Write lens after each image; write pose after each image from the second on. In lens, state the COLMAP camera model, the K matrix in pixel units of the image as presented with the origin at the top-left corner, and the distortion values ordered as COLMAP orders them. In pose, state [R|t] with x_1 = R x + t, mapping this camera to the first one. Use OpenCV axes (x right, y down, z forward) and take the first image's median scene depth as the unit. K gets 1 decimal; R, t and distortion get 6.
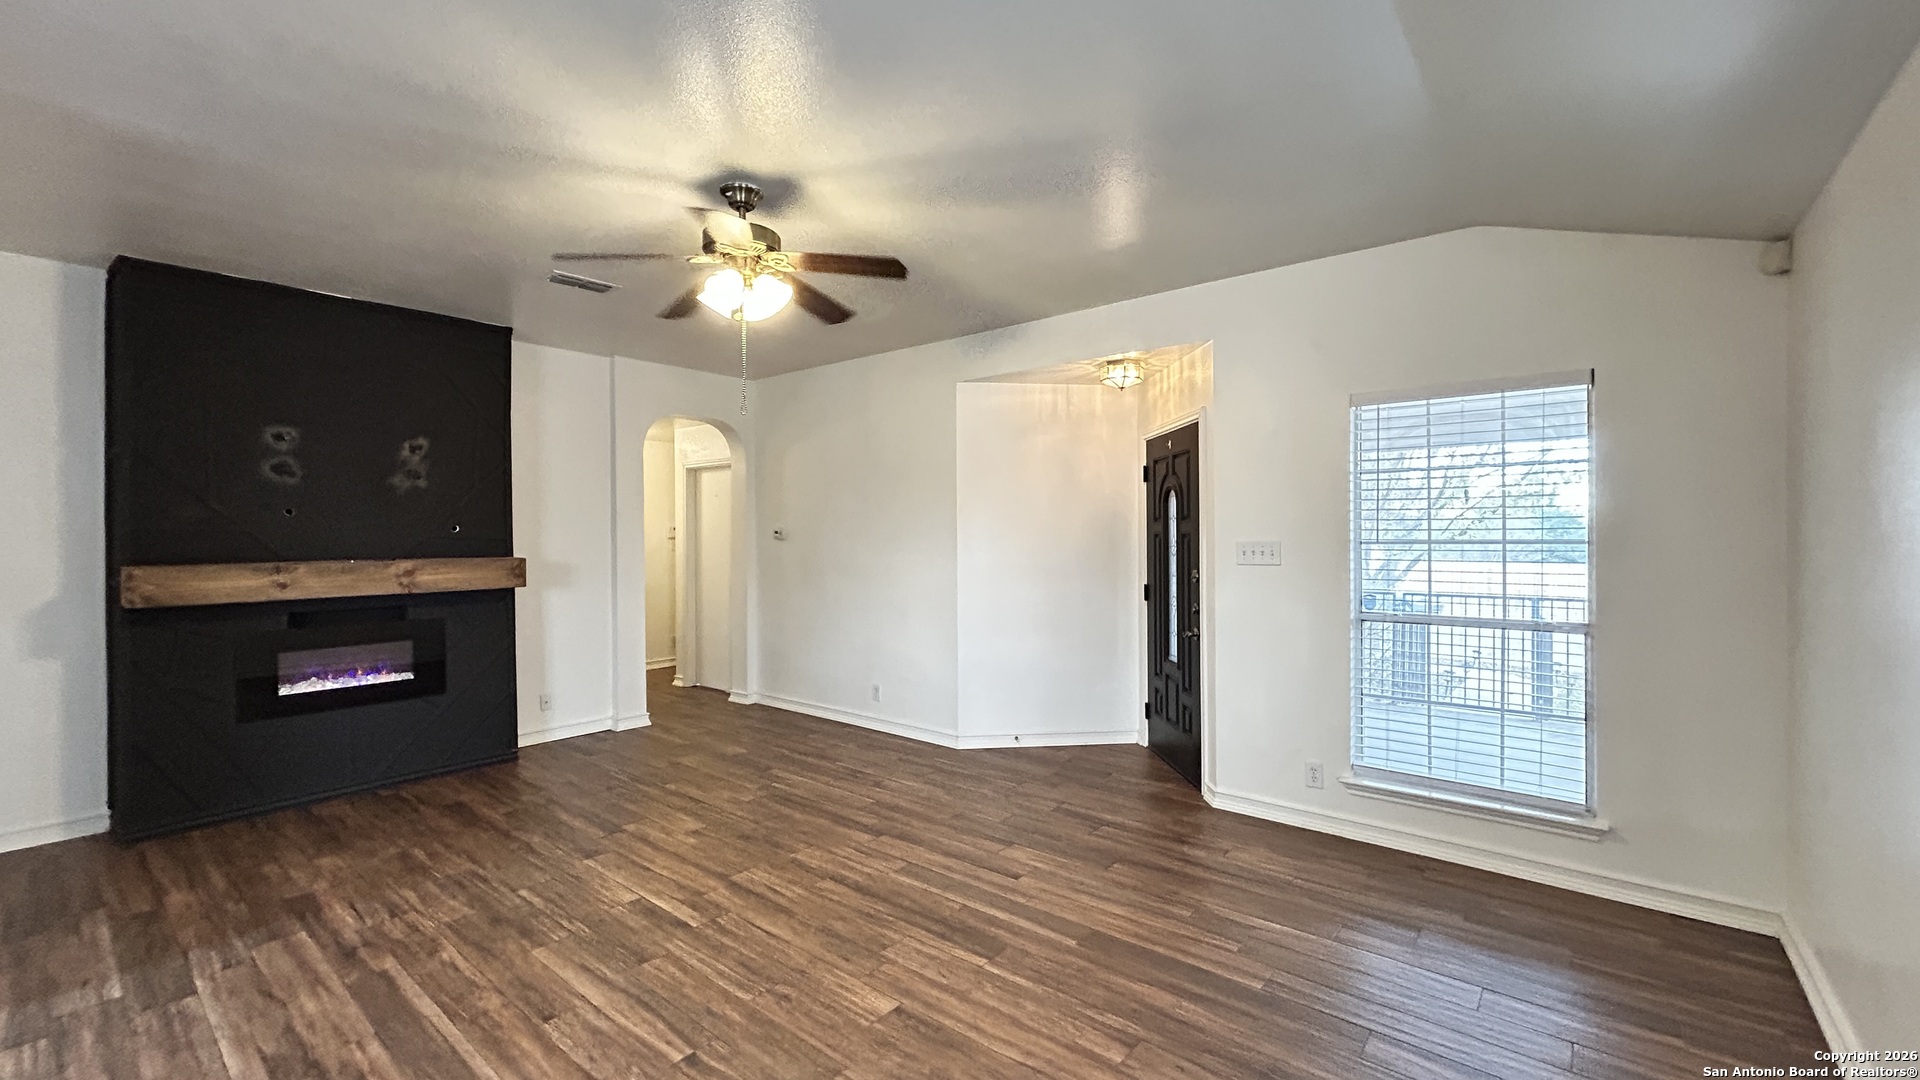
lens RADIAL K [[774.5, 0, 963.1], [0, 774.5, 539.3], [0, 0, 1]] dist [-0.002601, 0.003000]
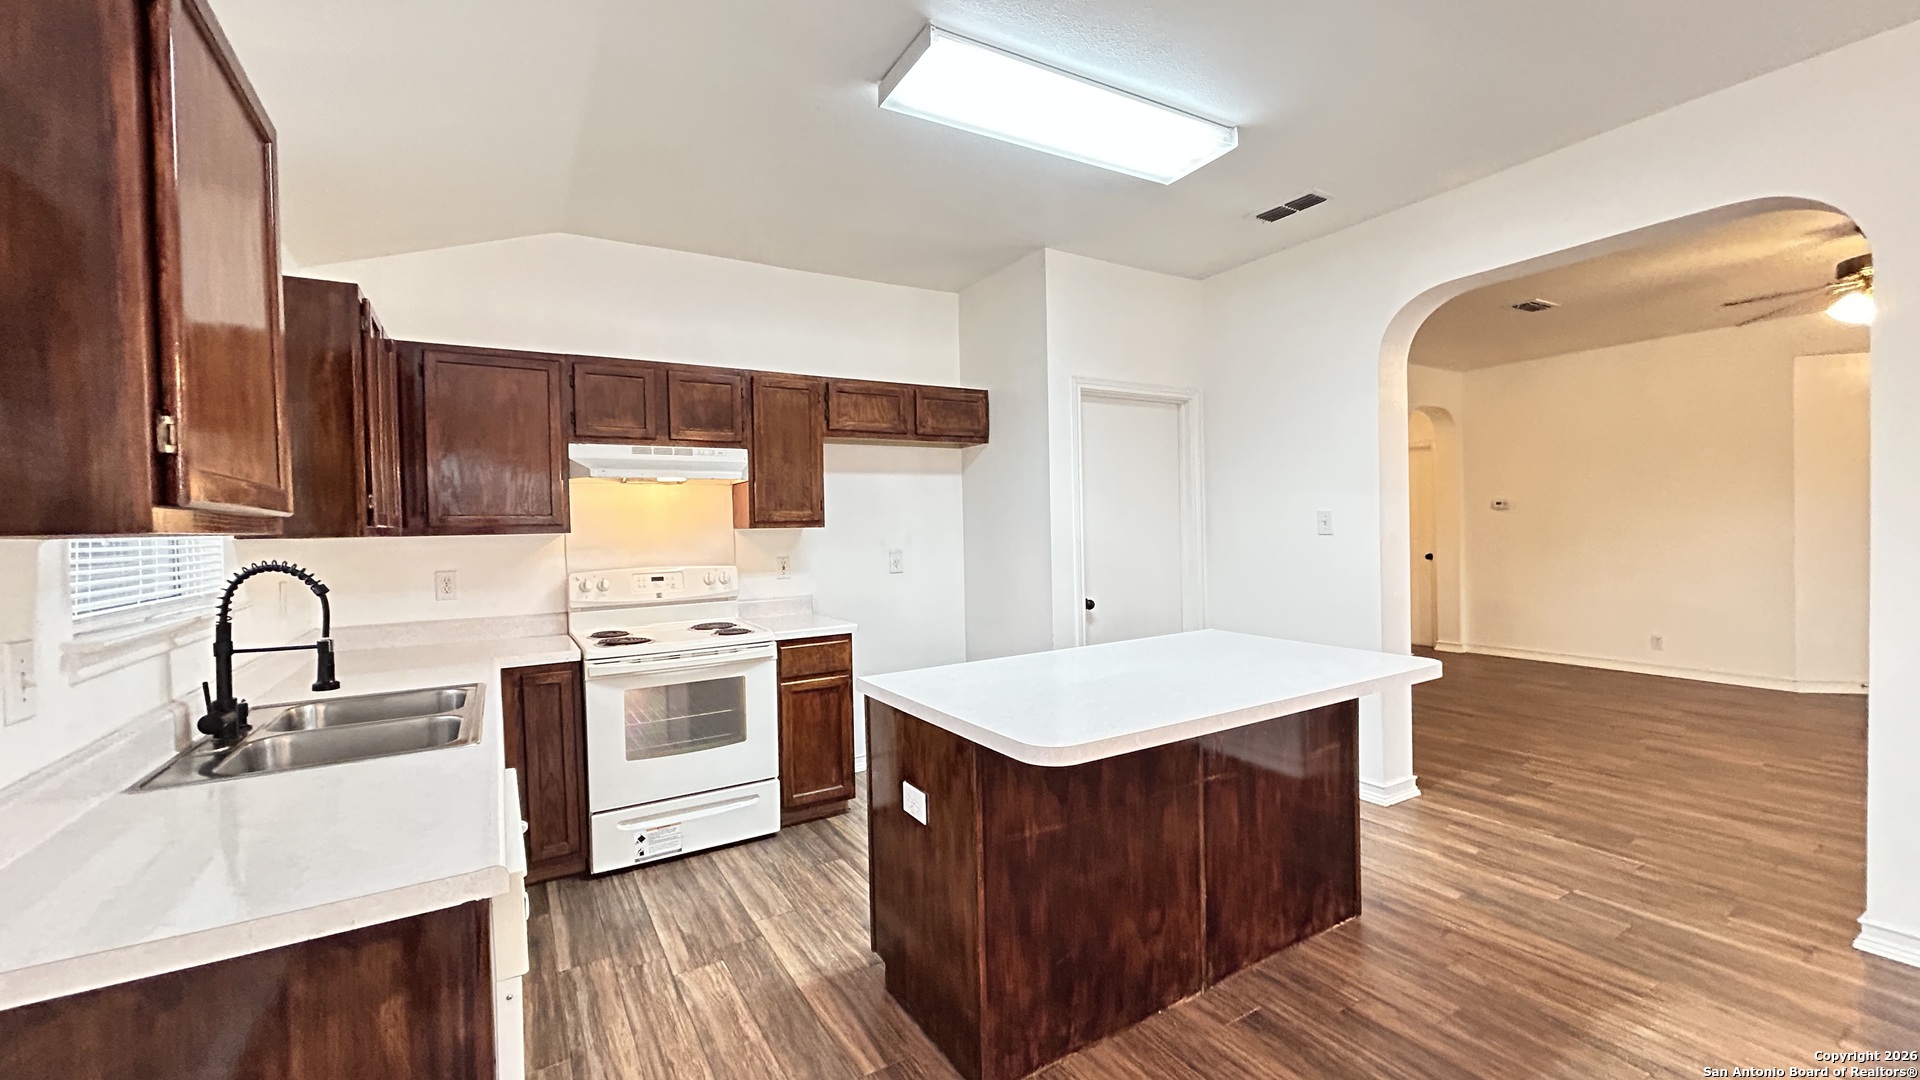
lens RADIAL K [[774.5, 0, 963.1], [0, 774.5, 539.3], [0, 0, 1]] dist [-0.002601, 0.003000]
pose [[0.946216, -0.010951, -0.323350, -1.224153], [0.015602, 0.999809, 0.011795, 0.036122], [0.323159, -0.016206, 0.946206, -0.666570]]
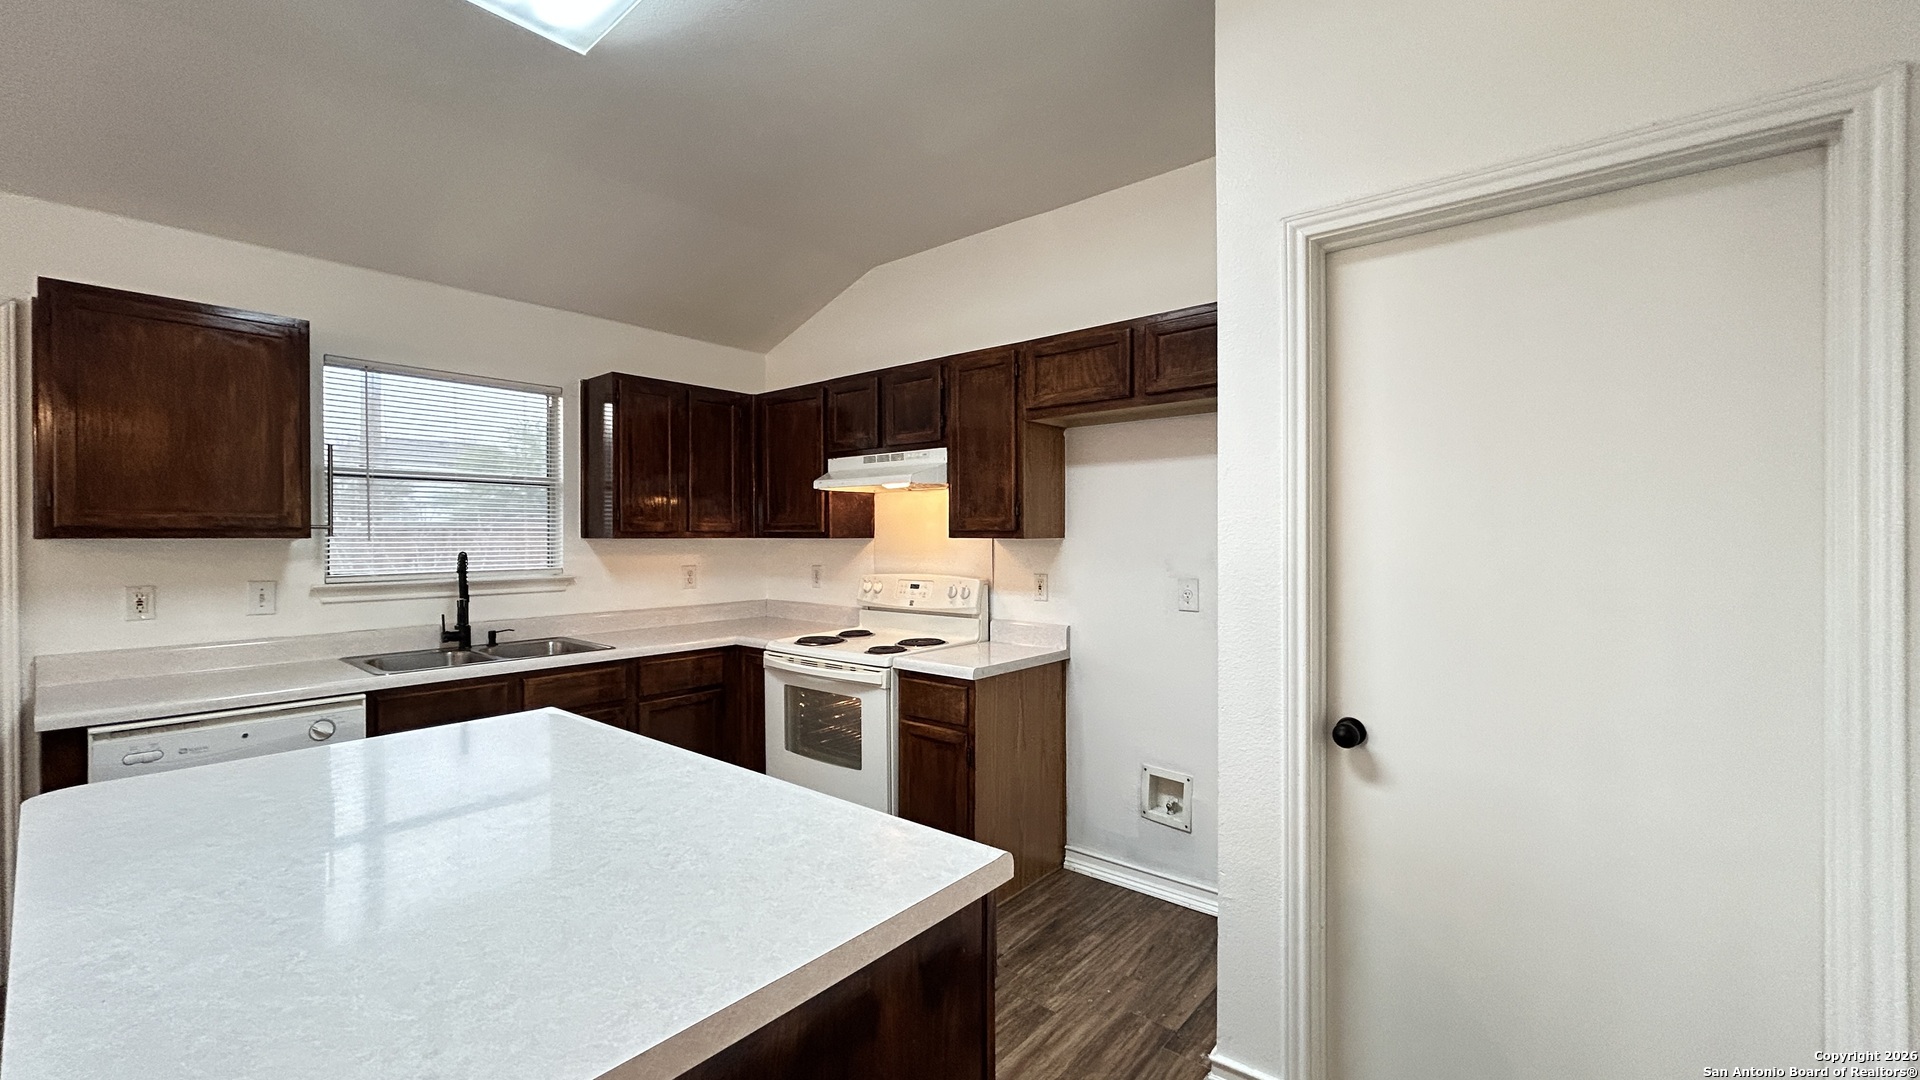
lens RADIAL K [[768.6, 0, 966.9], [0, 768.6, 538.0], [0, 0, 1]] dist [-0.000683, 0.000222]
pose [[-0.002659, 0.009897, -0.999947, -0.899156], [-0.007019, 0.999926, 0.009916, 0.018673], [0.999972, 0.007045, -0.002590, 0.343363]]
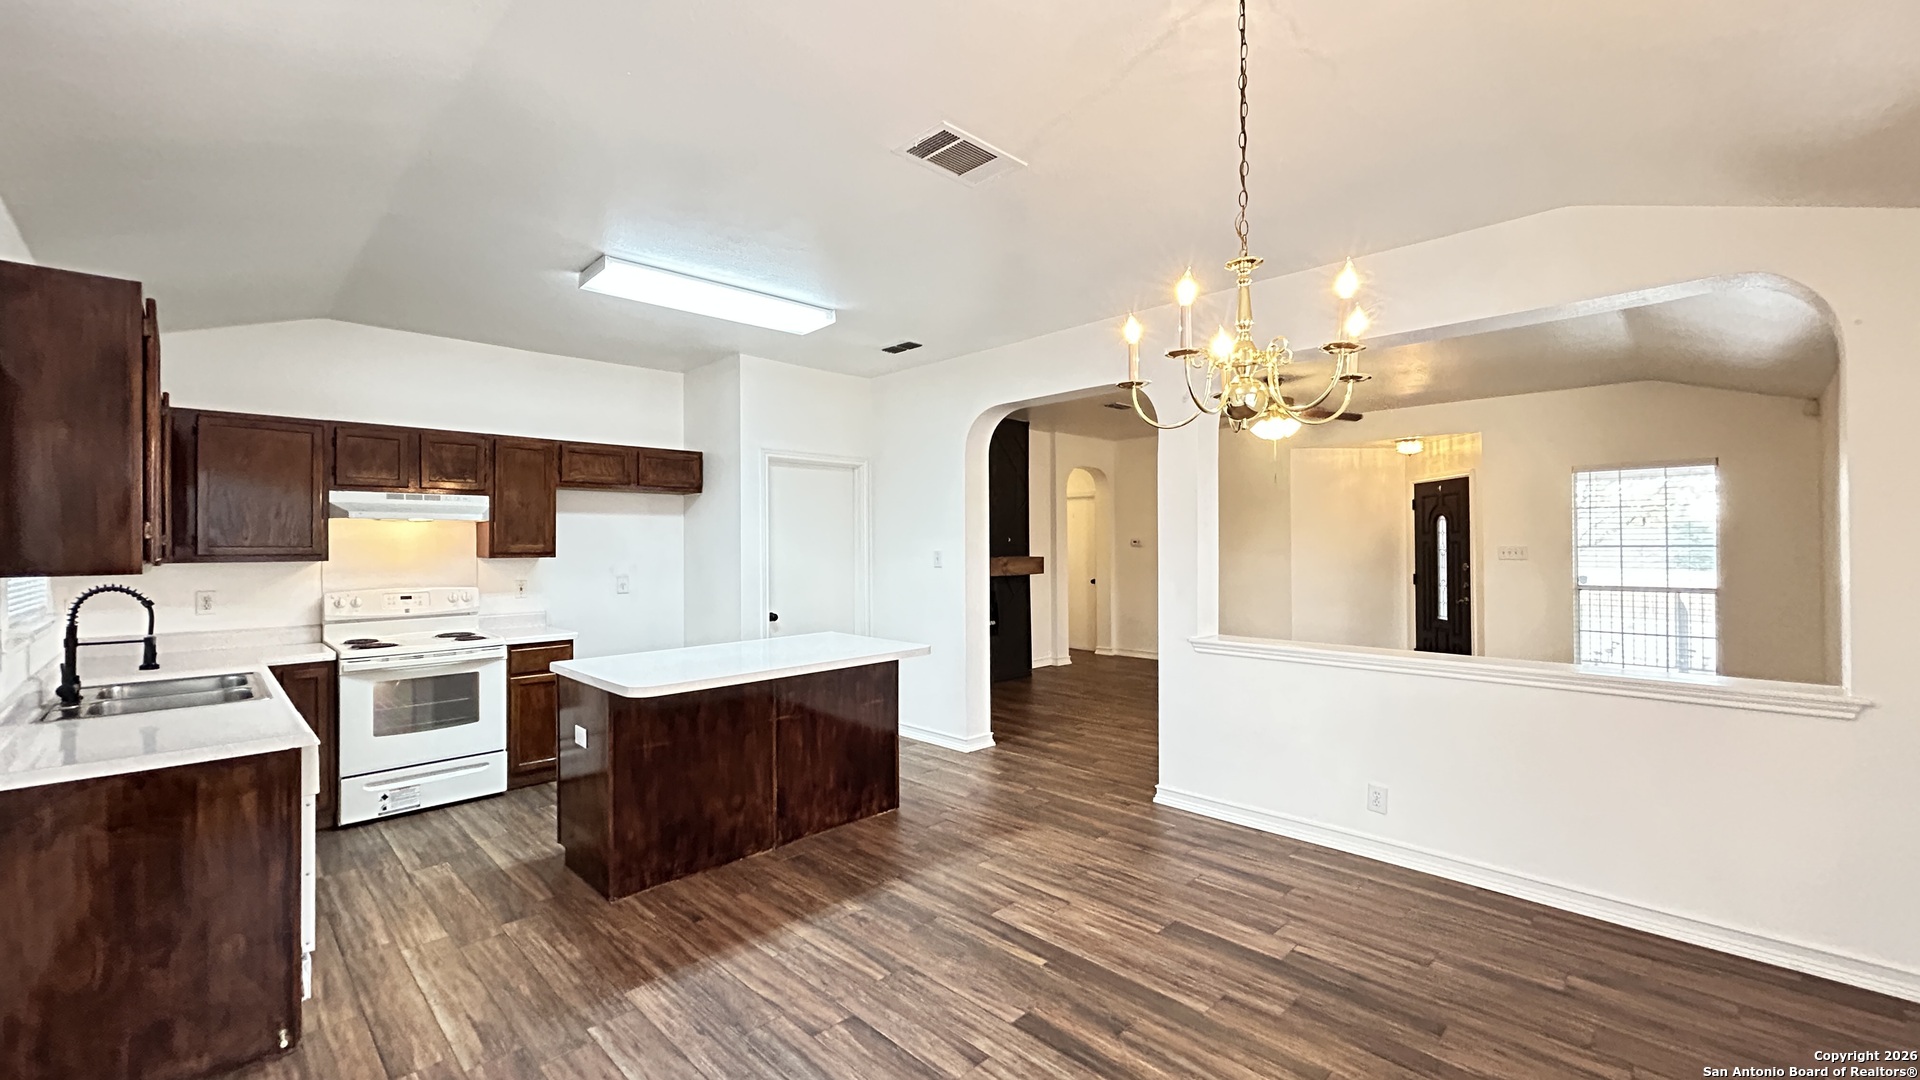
lens RADIAL K [[774.5, 0, 963.1], [0, 774.5, 539.3], [0, 0, 1]] dist [-0.002601, 0.003000]
pose [[0.996060, -0.001037, -0.088678, -0.870076], [-0.000102, 0.999918, -0.012840, 0.011694], [0.088684, 0.012798, 0.995978, -1.065375]]
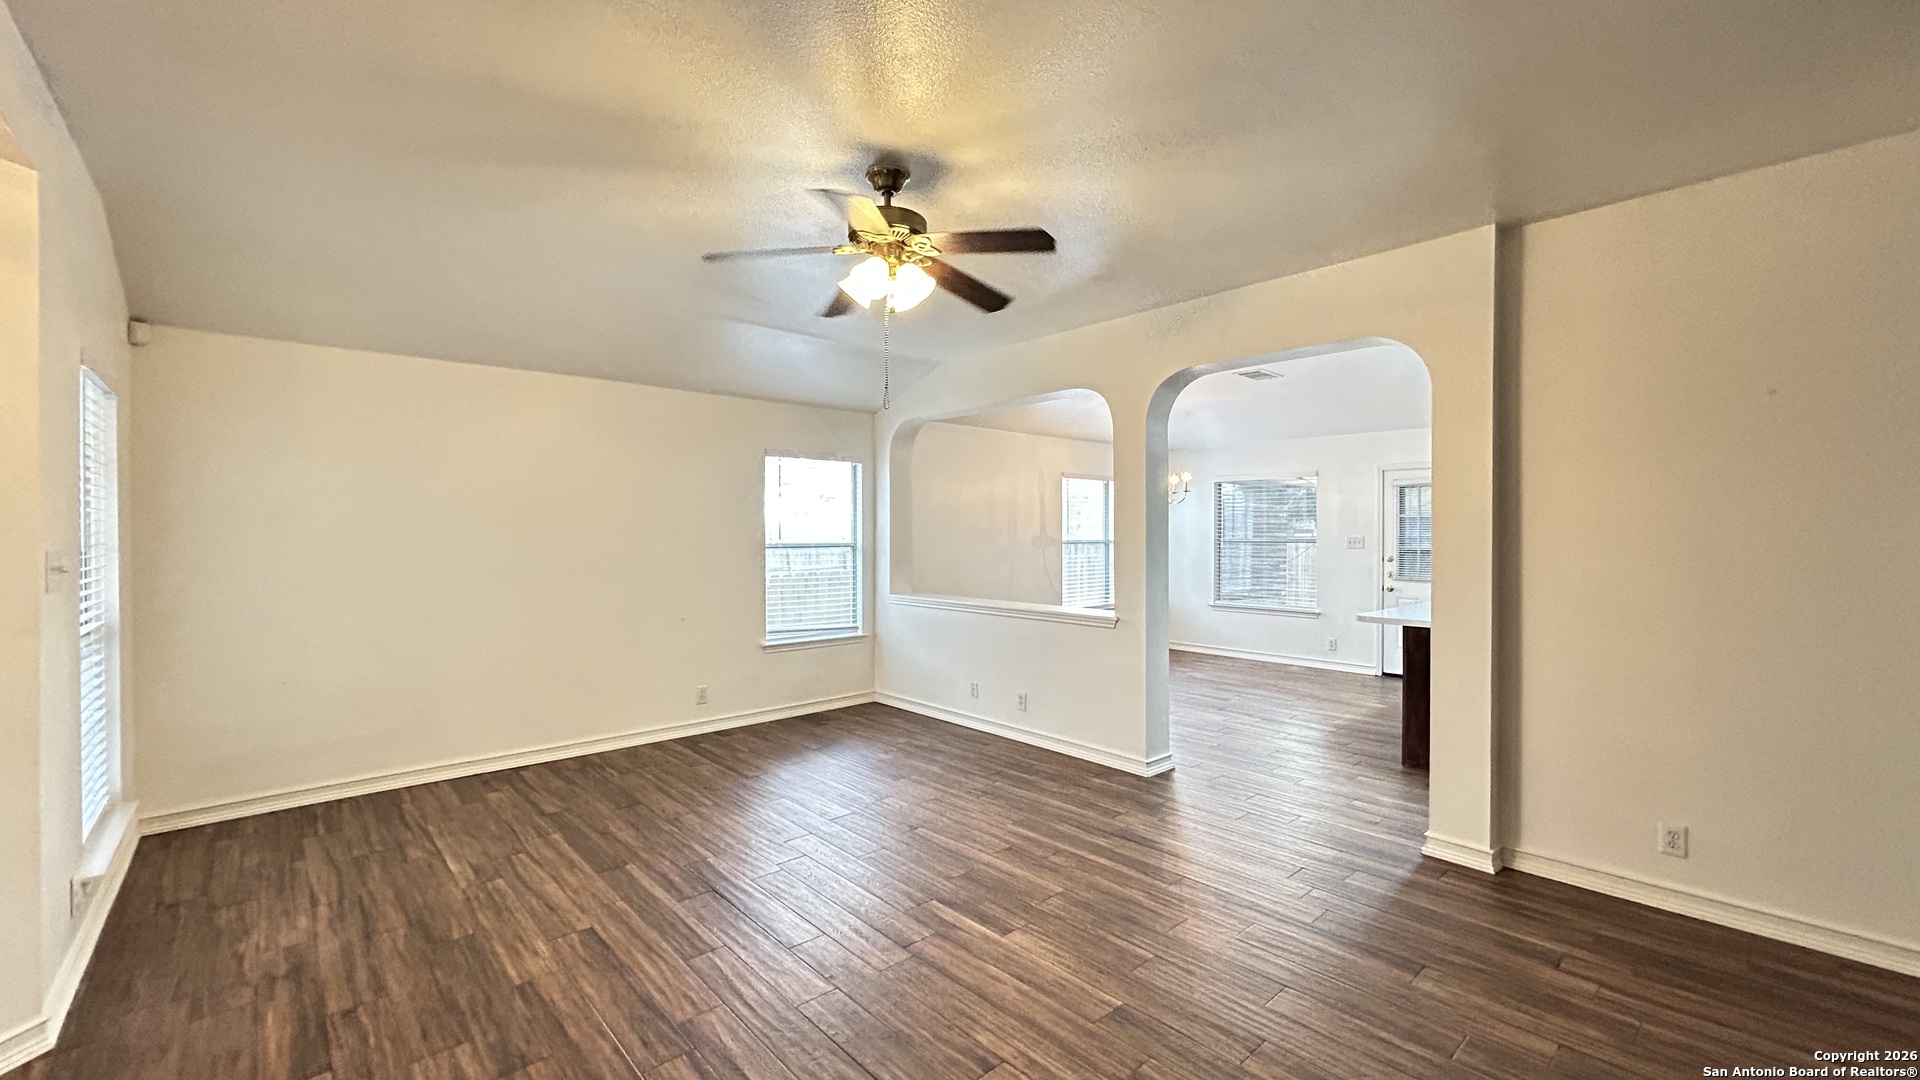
lens RADIAL K [[768.6, 0, 966.9], [0, 768.6, 538.0], [0, 0, 1]] dist [-0.000683, 0.000222]
pose [[-0.990311, 0.004539, 0.138797, -0.476737], [0.006691, 0.999864, 0.015045, -0.015444], [-0.138709, 0.015828, -0.990207, 1.795688]]
